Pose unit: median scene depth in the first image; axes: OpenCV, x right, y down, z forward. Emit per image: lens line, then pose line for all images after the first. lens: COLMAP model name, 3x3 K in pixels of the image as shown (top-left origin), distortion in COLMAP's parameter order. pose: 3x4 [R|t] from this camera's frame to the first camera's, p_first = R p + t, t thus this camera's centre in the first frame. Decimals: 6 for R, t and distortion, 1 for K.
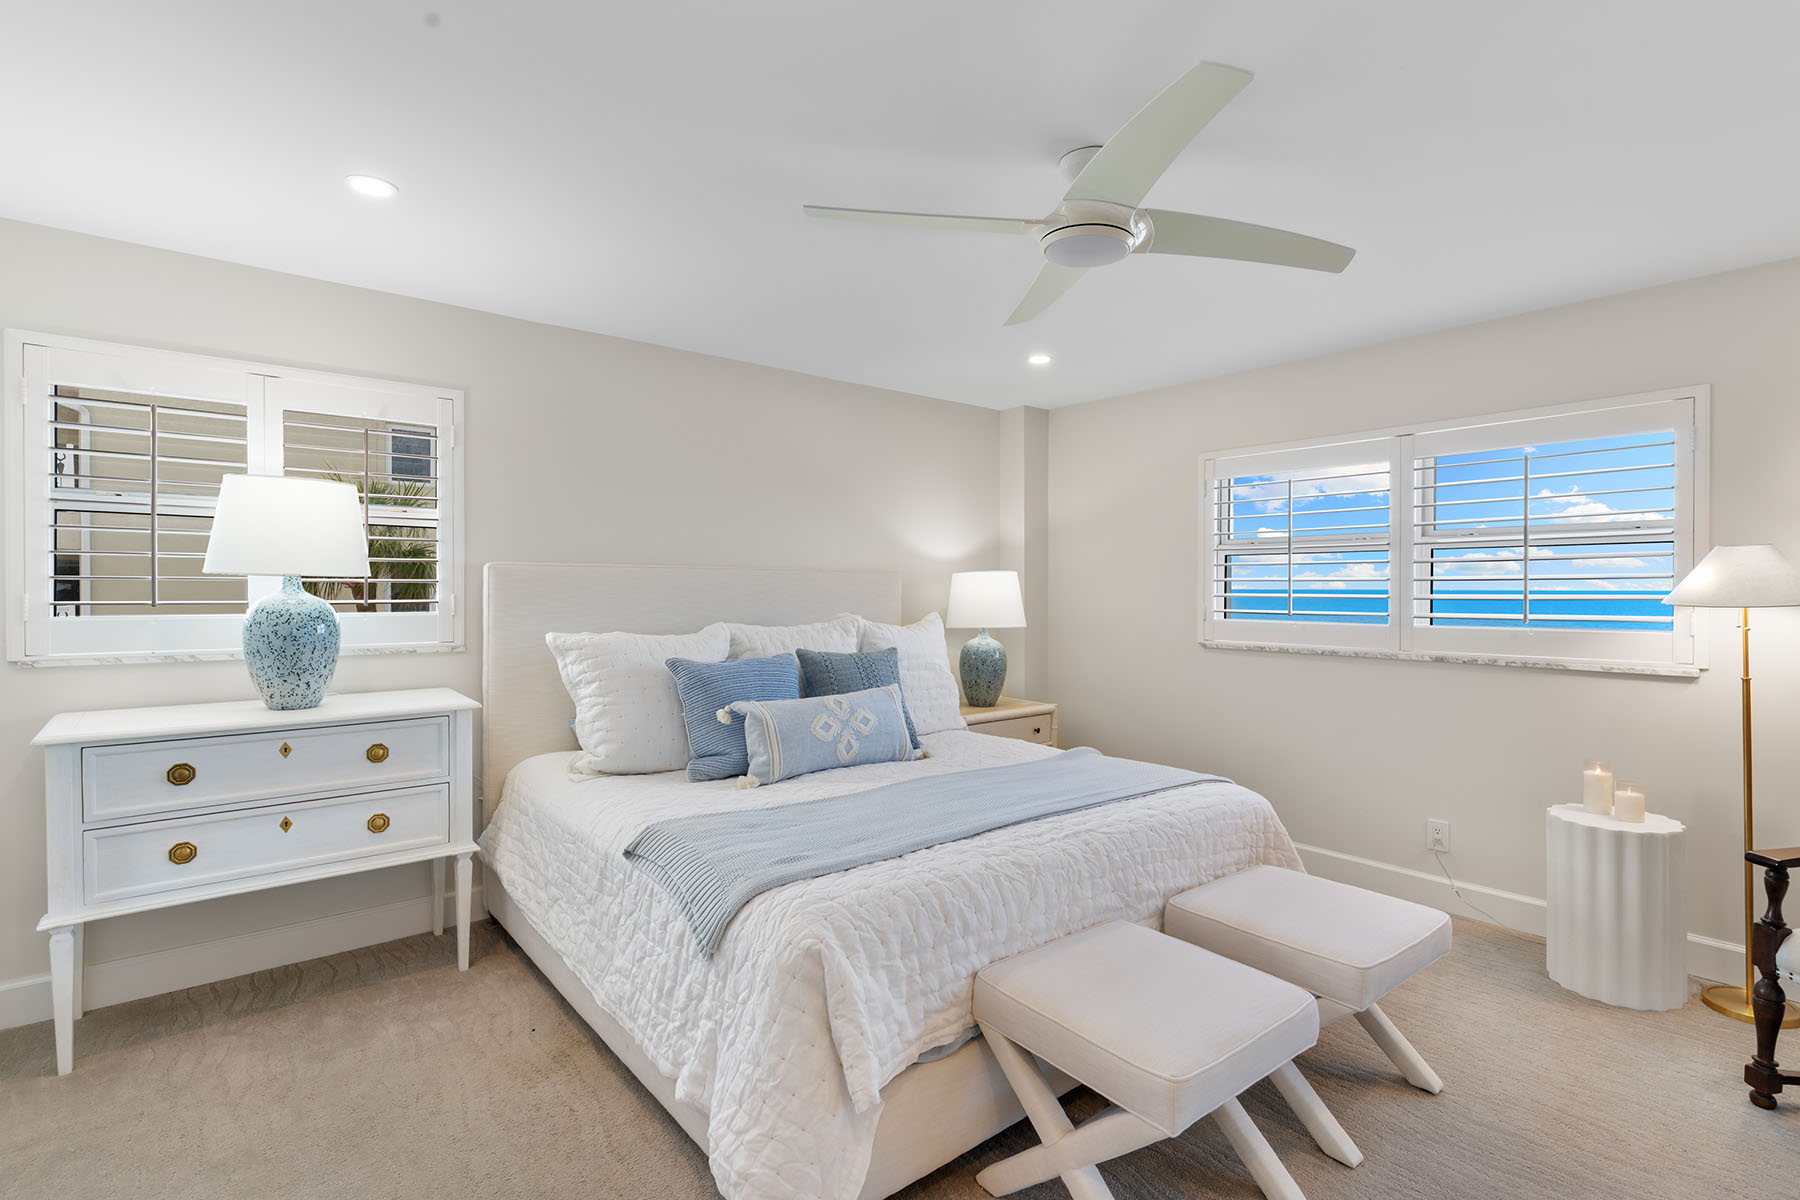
lens RADIAL K [[849.8, 0, 900.0], [0, 849.8, 600.0], [0, 0, 1]] dist [-0.001731, -0.000227]
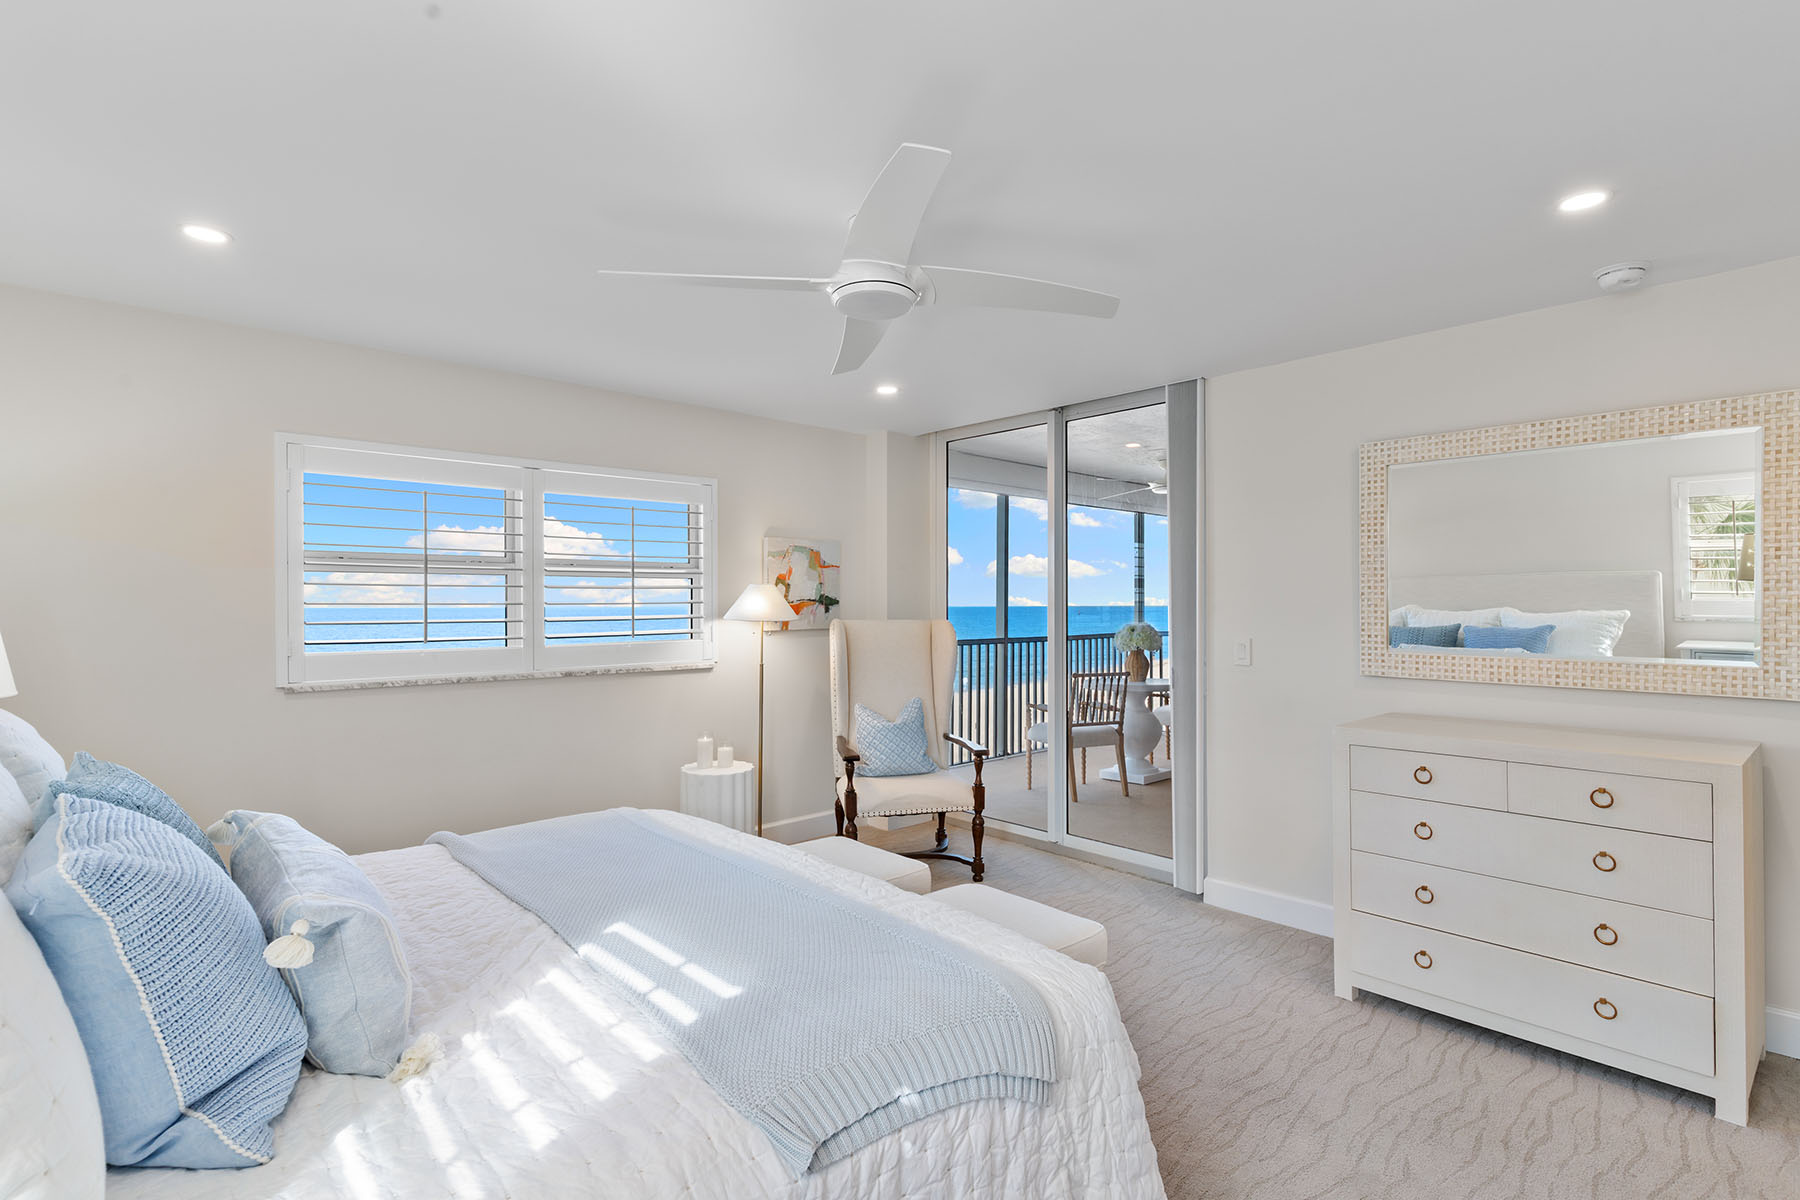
lens RADIAL K [[849.8, 0, 900.0], [0, 849.8, 600.0], [0, 0, 1]] dist [-0.001731, -0.000227]
pose [[-0.056613, 0.001756, 0.998395, -0.520700], [0.015845, 0.999874, -0.000860, -0.020662], [-0.998270, 0.015771, -0.056634, 0.630526]]
